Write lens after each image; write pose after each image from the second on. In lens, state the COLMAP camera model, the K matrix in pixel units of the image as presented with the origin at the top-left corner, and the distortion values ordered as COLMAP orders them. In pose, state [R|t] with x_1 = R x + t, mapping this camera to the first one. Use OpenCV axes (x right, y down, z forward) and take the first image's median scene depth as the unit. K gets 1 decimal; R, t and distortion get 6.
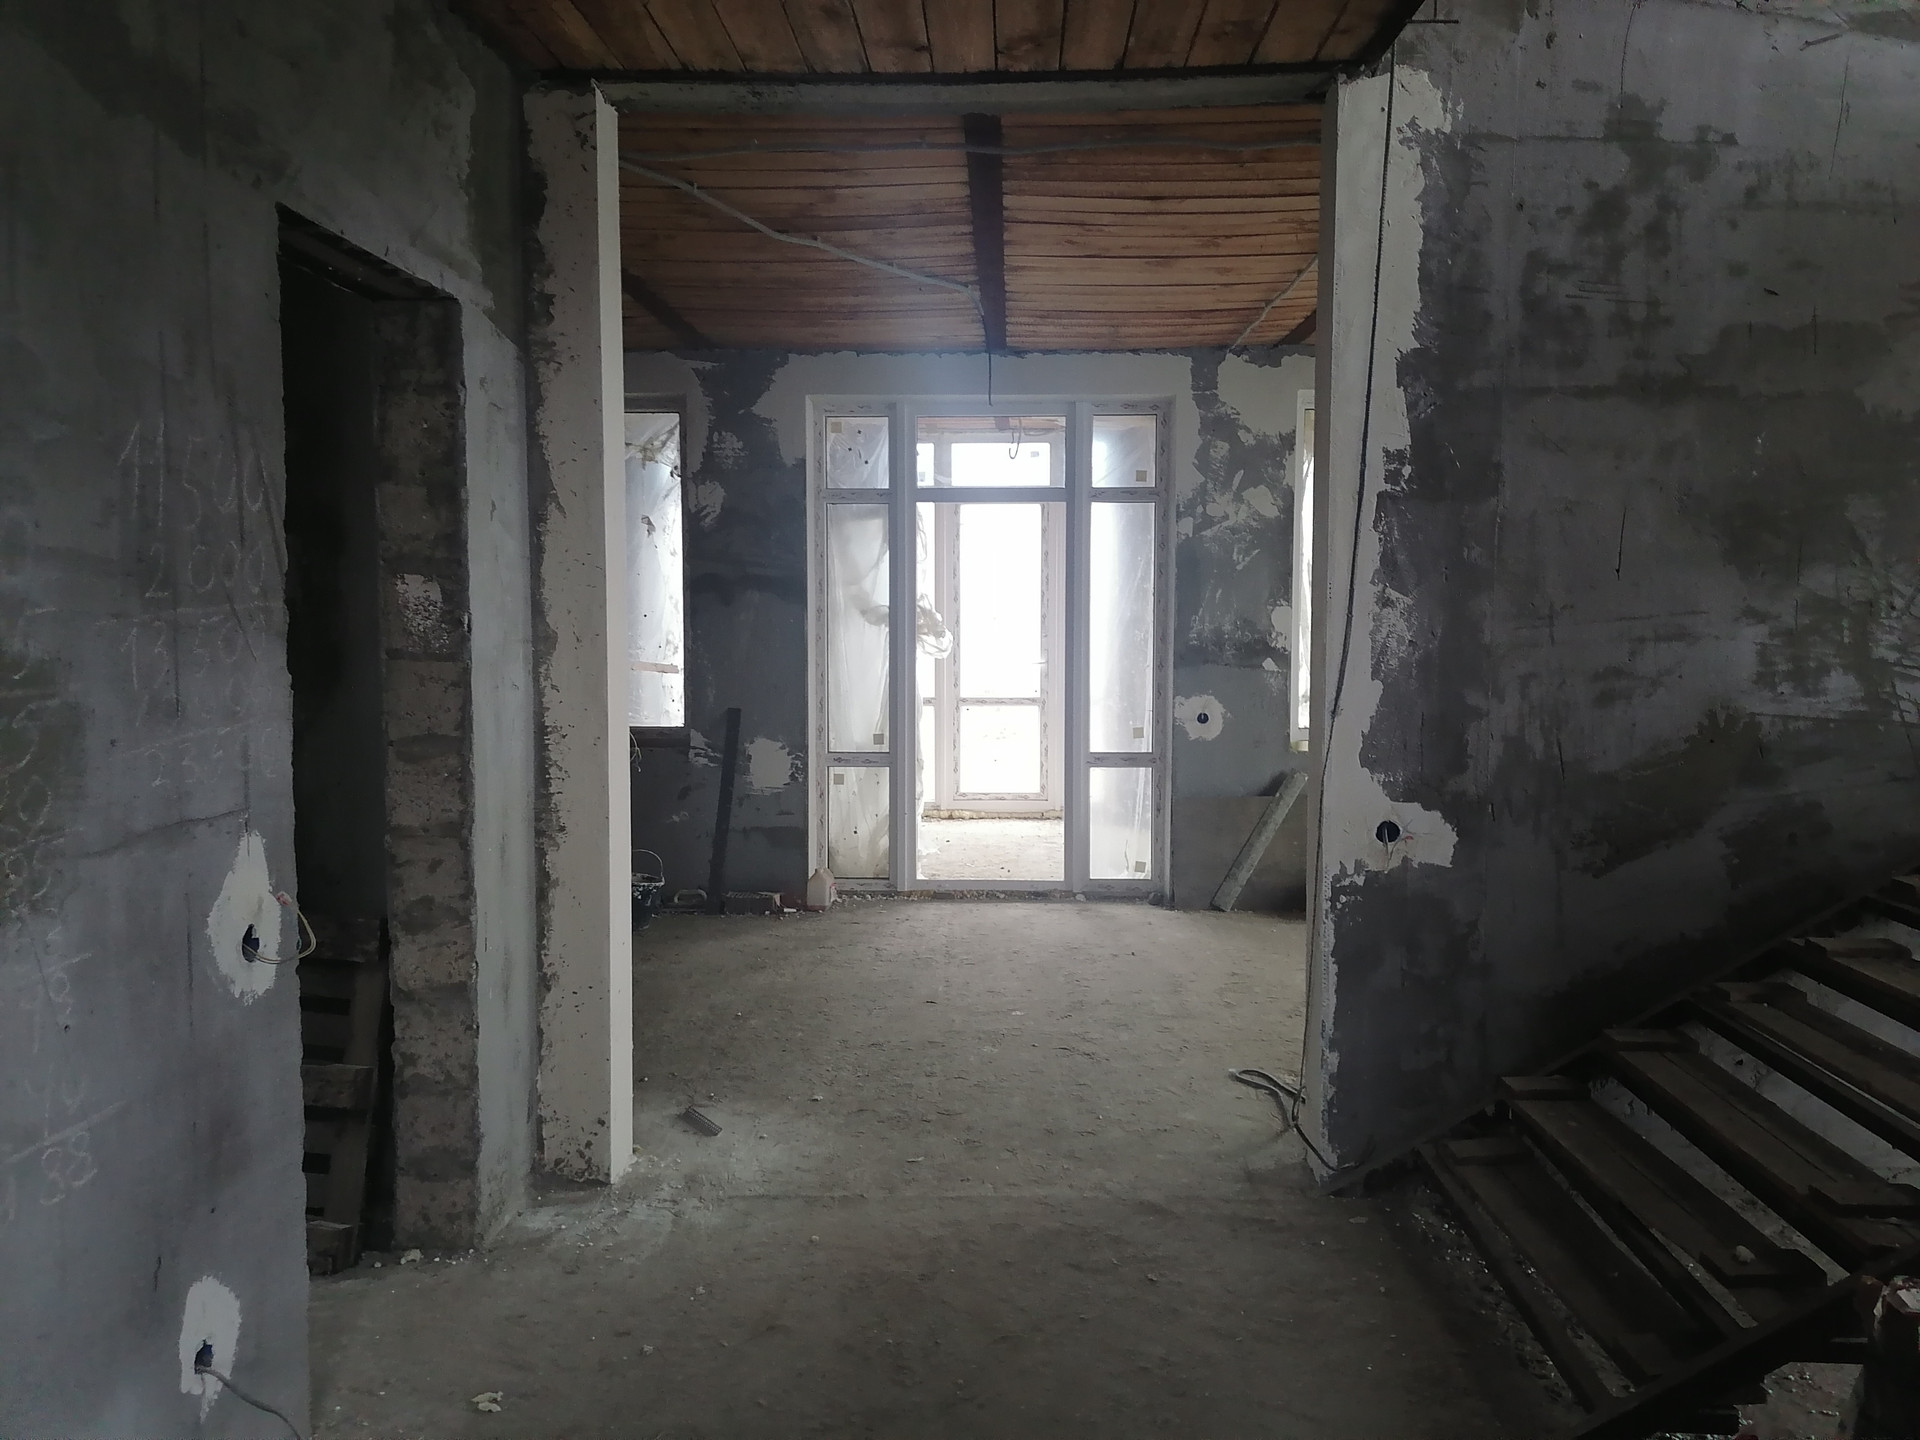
lens RADIAL K [[1381.2, 0, 959.5], [0, 1381.2, 708.1], [0, 0, 1]] dist [0.092156, -0.111932]
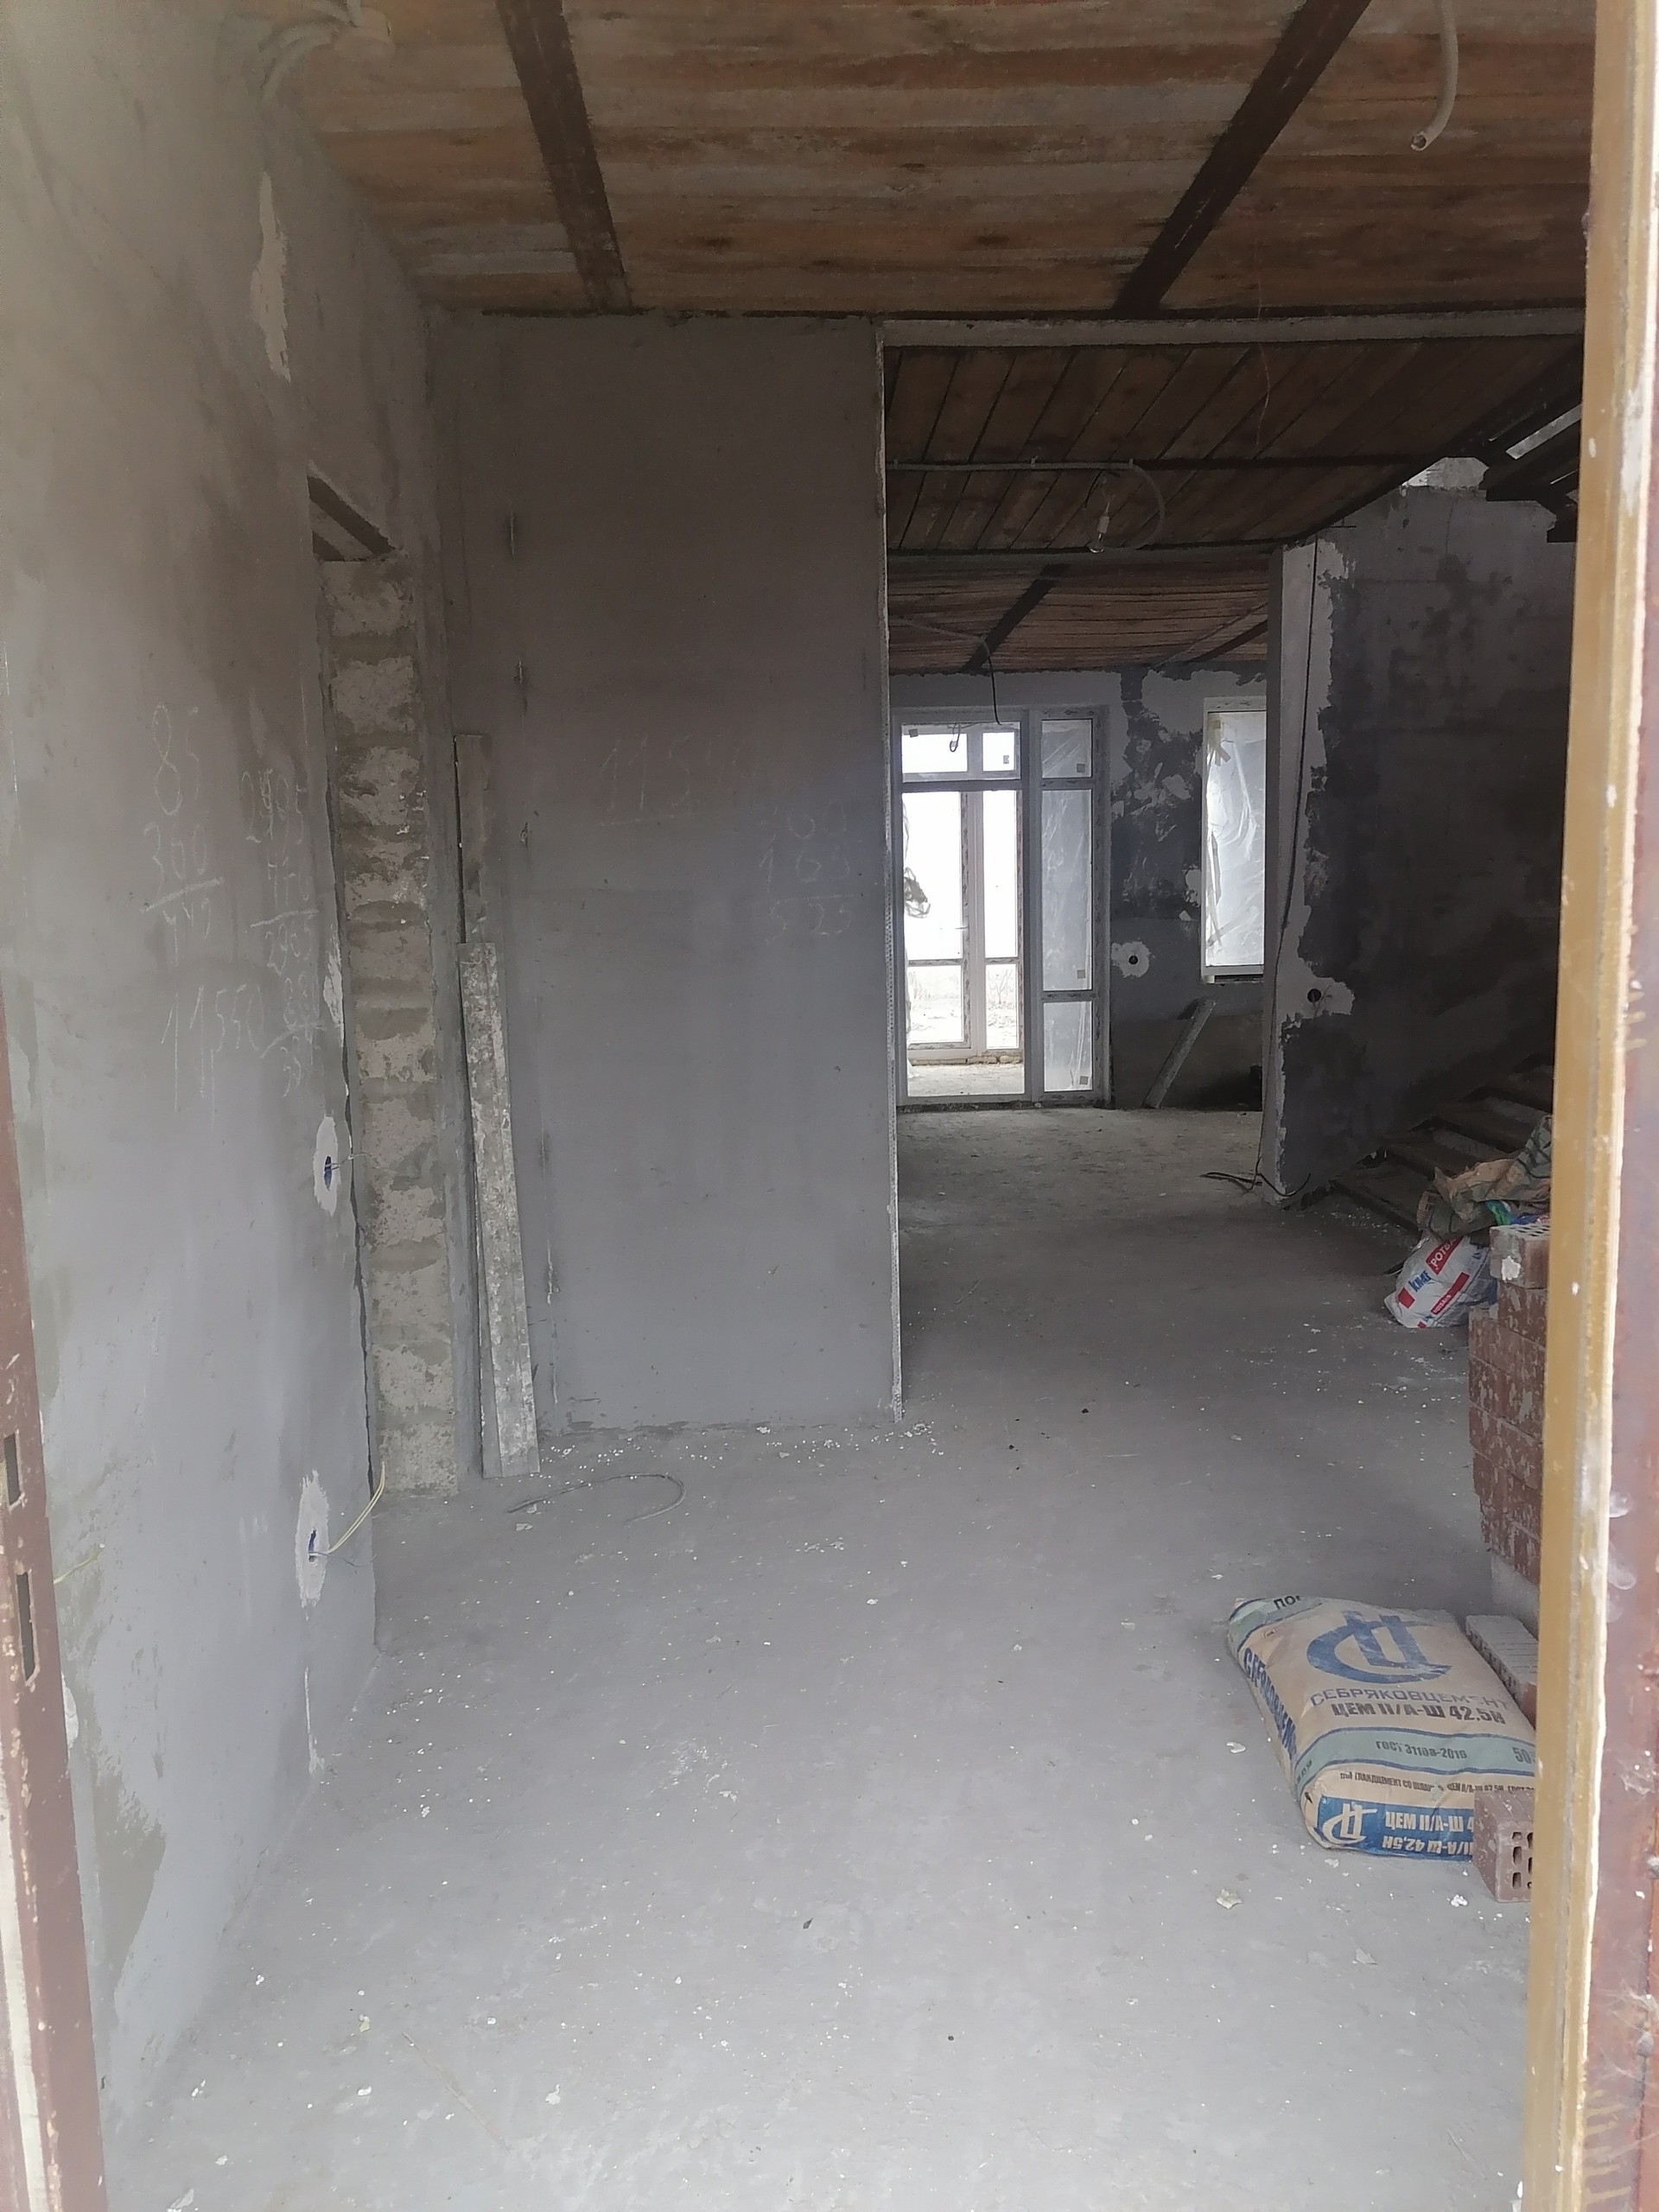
lens RADIAL K [[1591.3, 0, 825.4], [0, 1591.3, 1099.3], [0, 0, 1]] dist [0.092156, -0.111932]
pose [[0.997264, -0.033852, 0.065721, -0.211576], [0.030089, 0.997896, 0.057425, 0.043186], [-0.067527, -0.055290, 0.996184, -0.460163]]
